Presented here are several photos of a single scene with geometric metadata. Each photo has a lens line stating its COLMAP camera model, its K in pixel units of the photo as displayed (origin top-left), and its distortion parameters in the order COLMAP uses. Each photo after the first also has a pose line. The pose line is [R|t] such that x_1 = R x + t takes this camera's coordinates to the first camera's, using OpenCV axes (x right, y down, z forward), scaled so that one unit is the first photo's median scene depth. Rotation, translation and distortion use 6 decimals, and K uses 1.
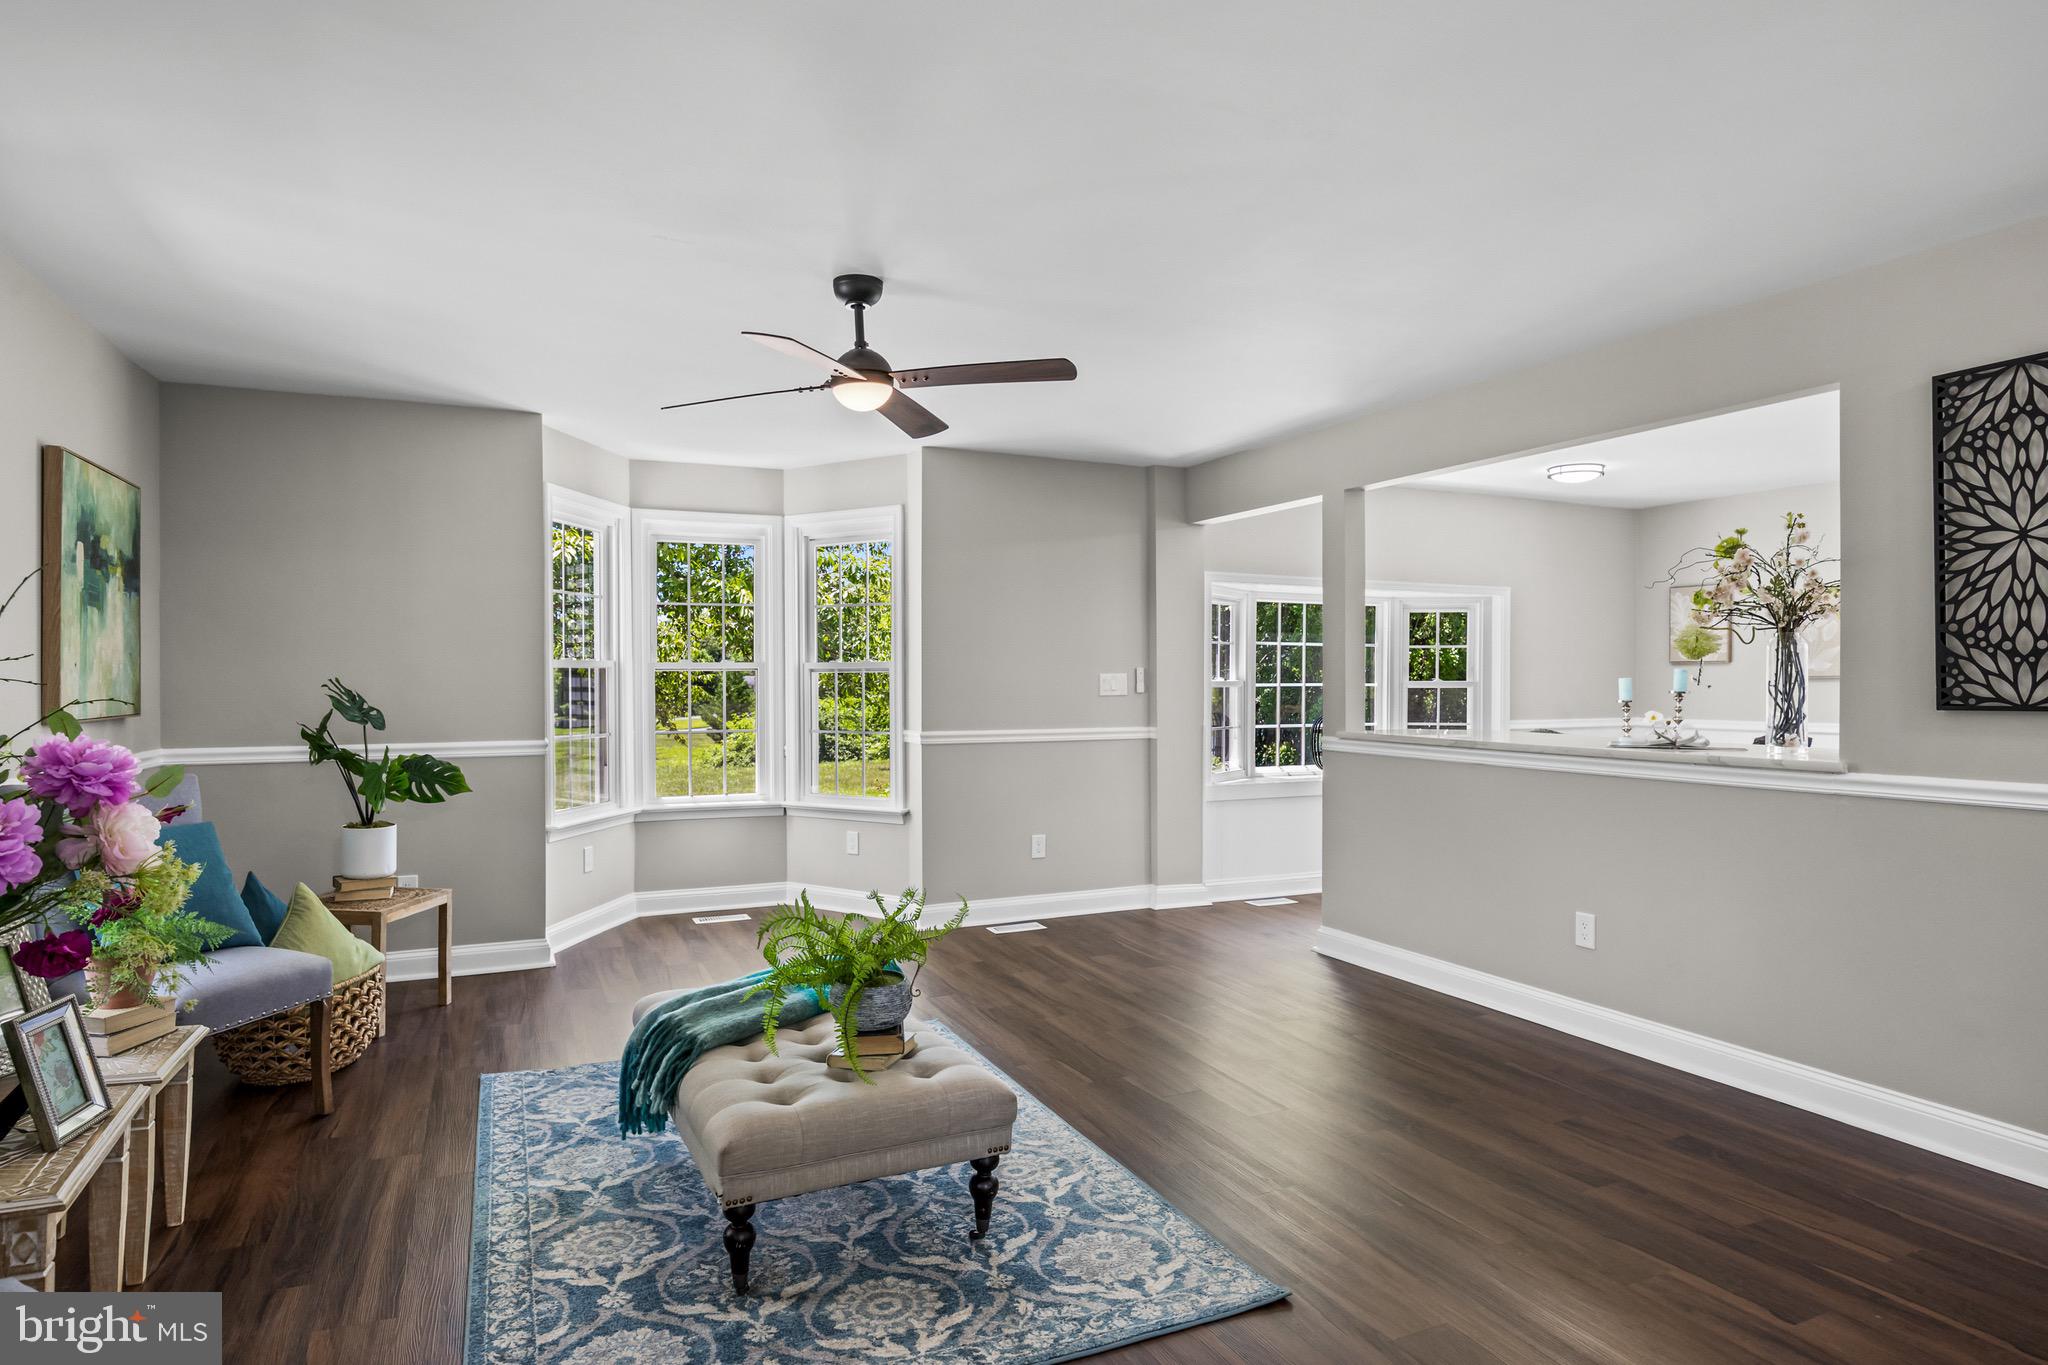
lens RADIAL K [[1157.2, 0, 1021.7], [0, 1157.2, 667.2], [0, 0, 1]] dist [-0.002929, -0.002670]
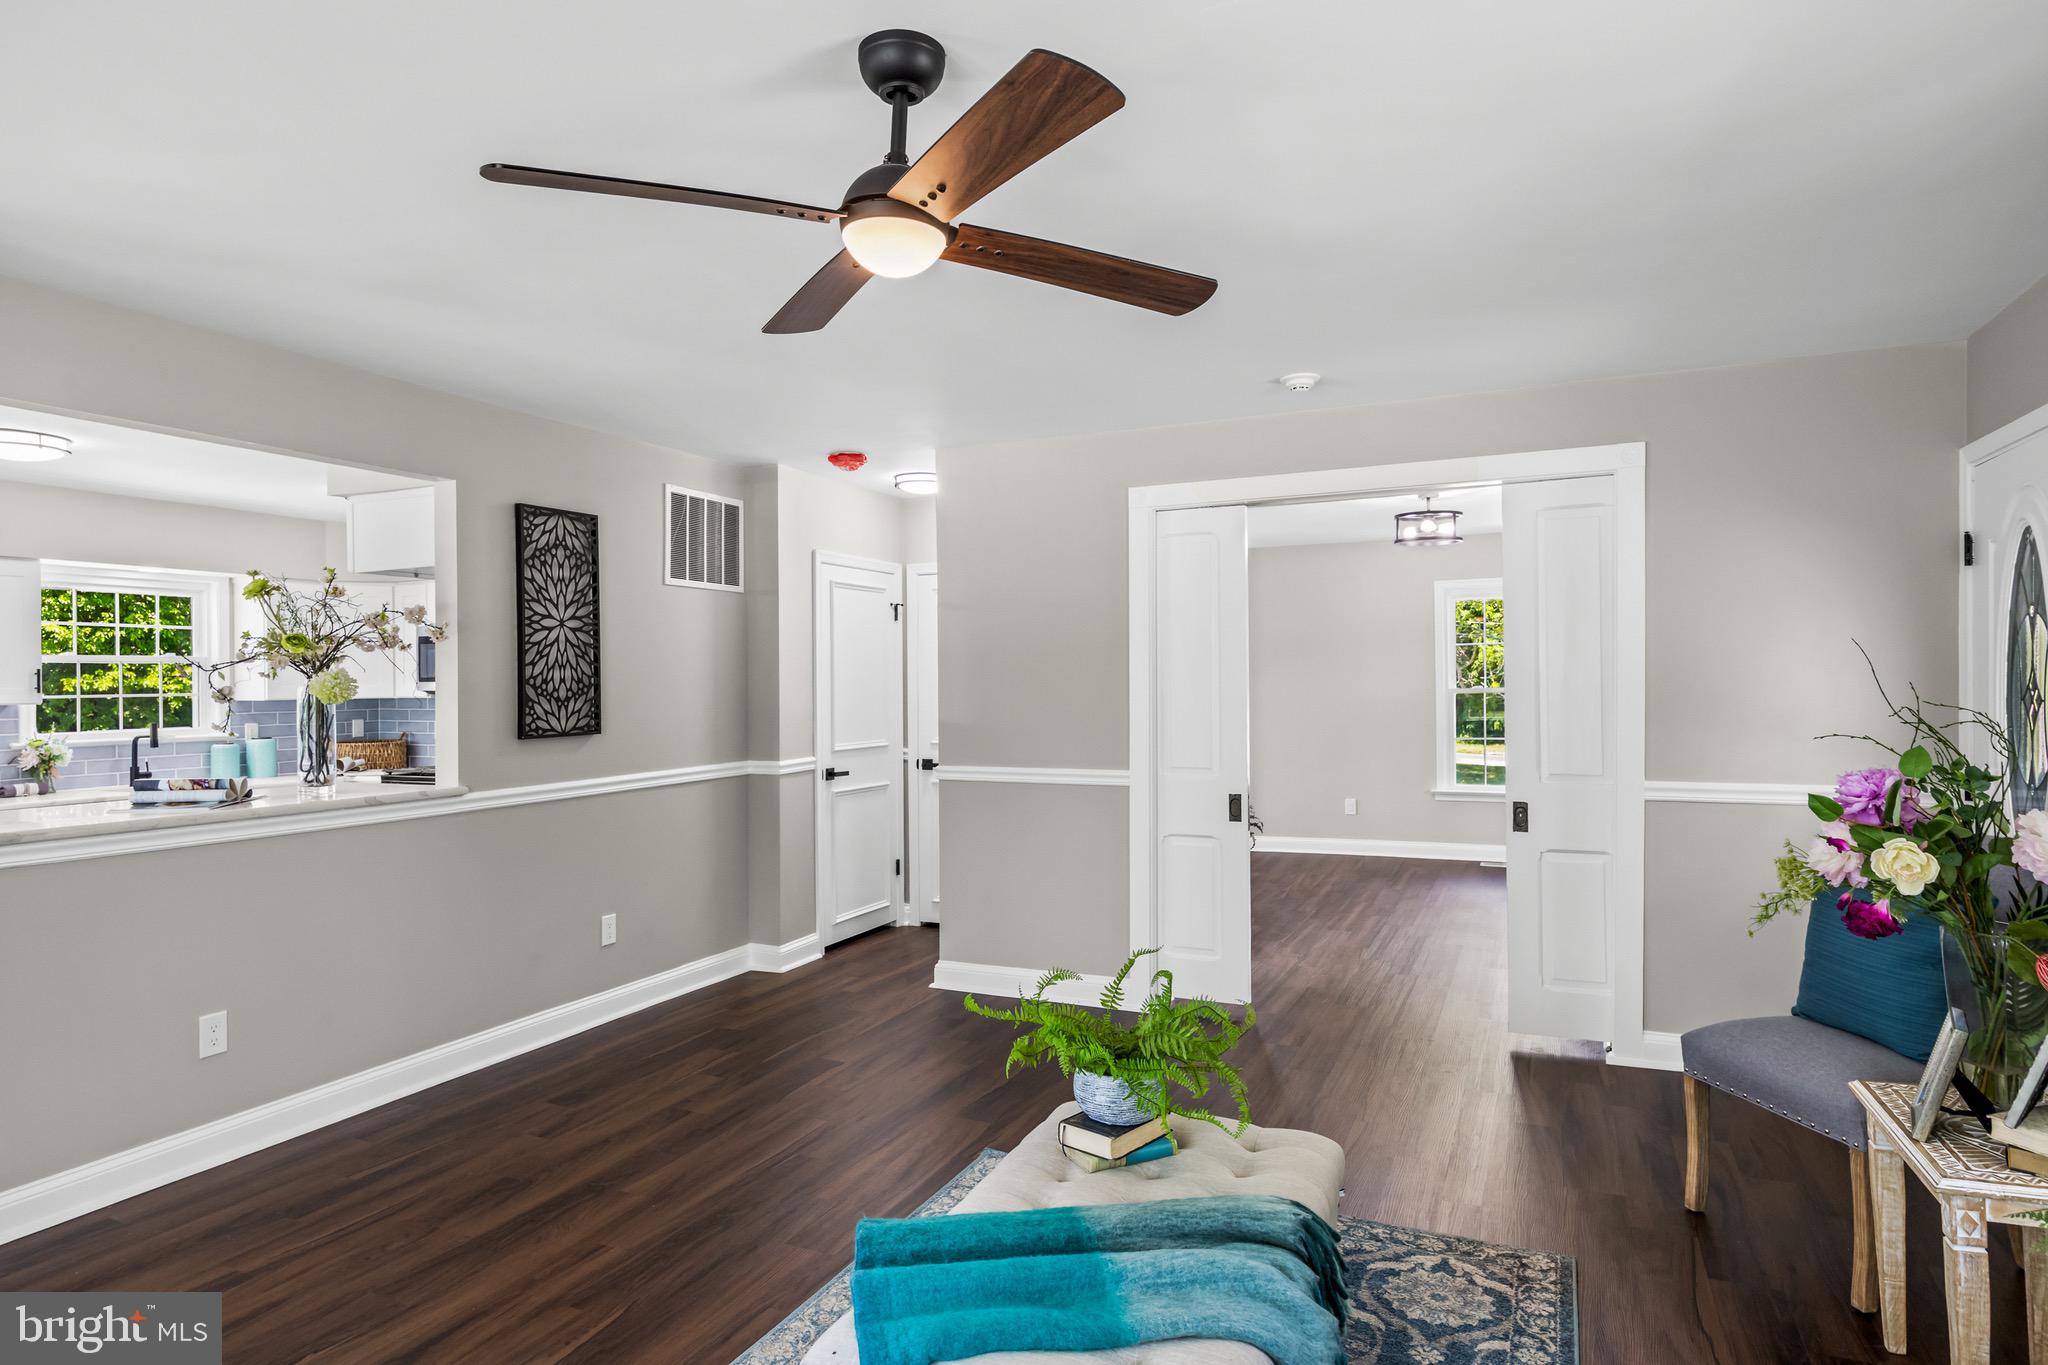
lens RADIAL K [[1137.1, 0, 1017.1], [0, 1137.1, 693.0], [0, 0, 1]] dist [-0.006428, -0.000626]
pose [[-0.653747, 0.006420, 0.756686, -0.685894], [0.005339, 0.999978, -0.003872, -0.011551], [-0.756694, 0.001509, -0.653767, 1.514207]]
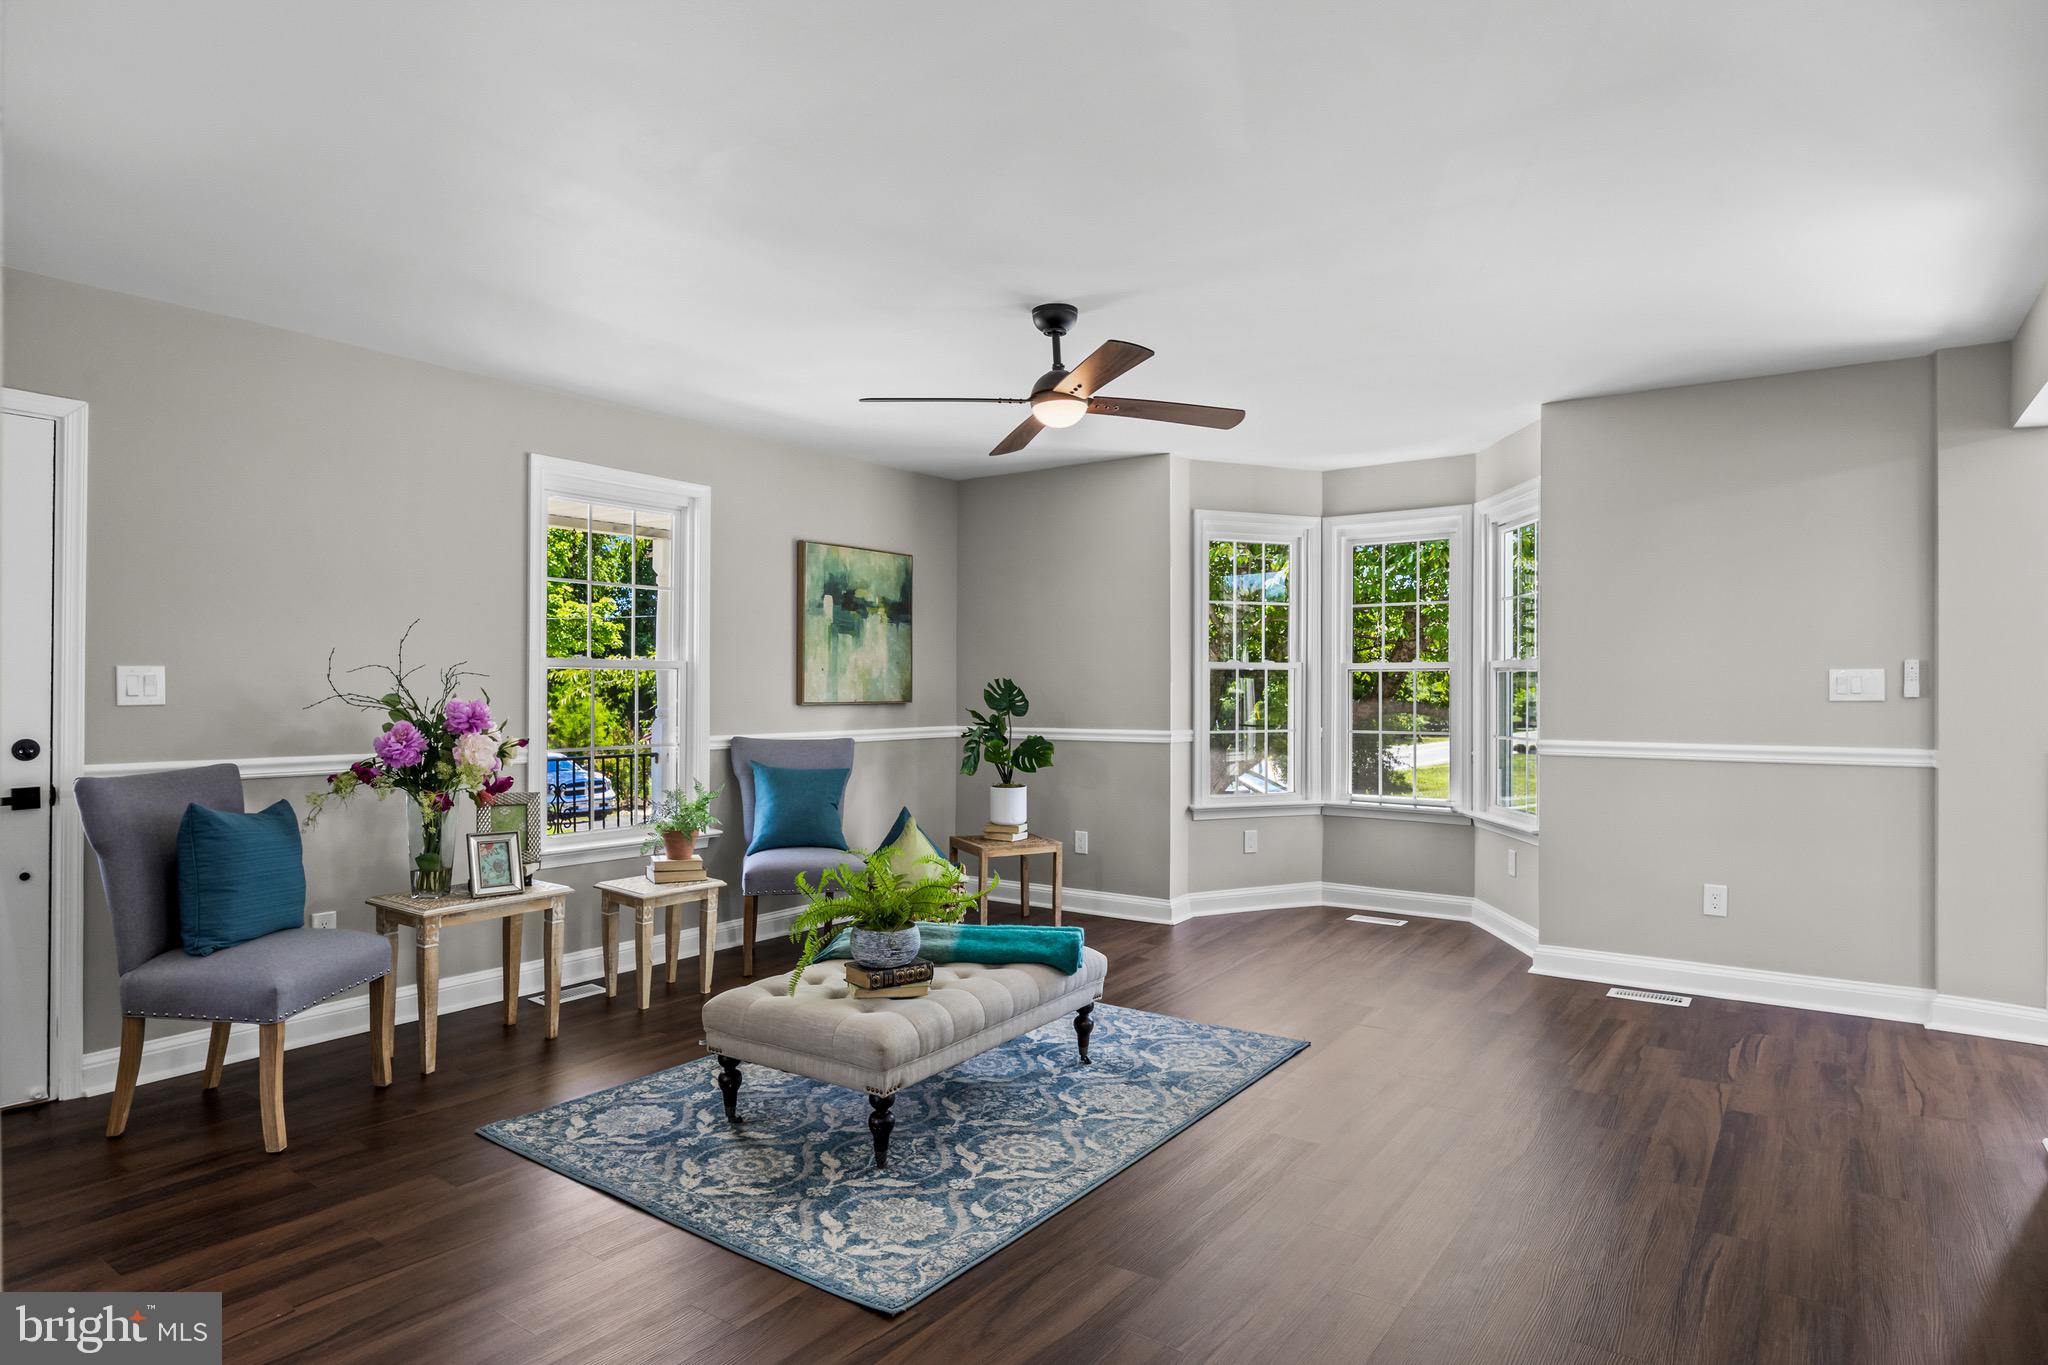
lens RADIAL K [[1137.1, 0, 1024.7], [0, 1137.1, 683.8], [0, 0, 1]] dist [-0.006428, -0.000626]
pose [[0.506530, -0.000833, -0.862222, 0.878215], [0.007051, 0.999970, 0.003177, 0.018488], [0.862194, -0.007689, 0.506521, 0.502423]]
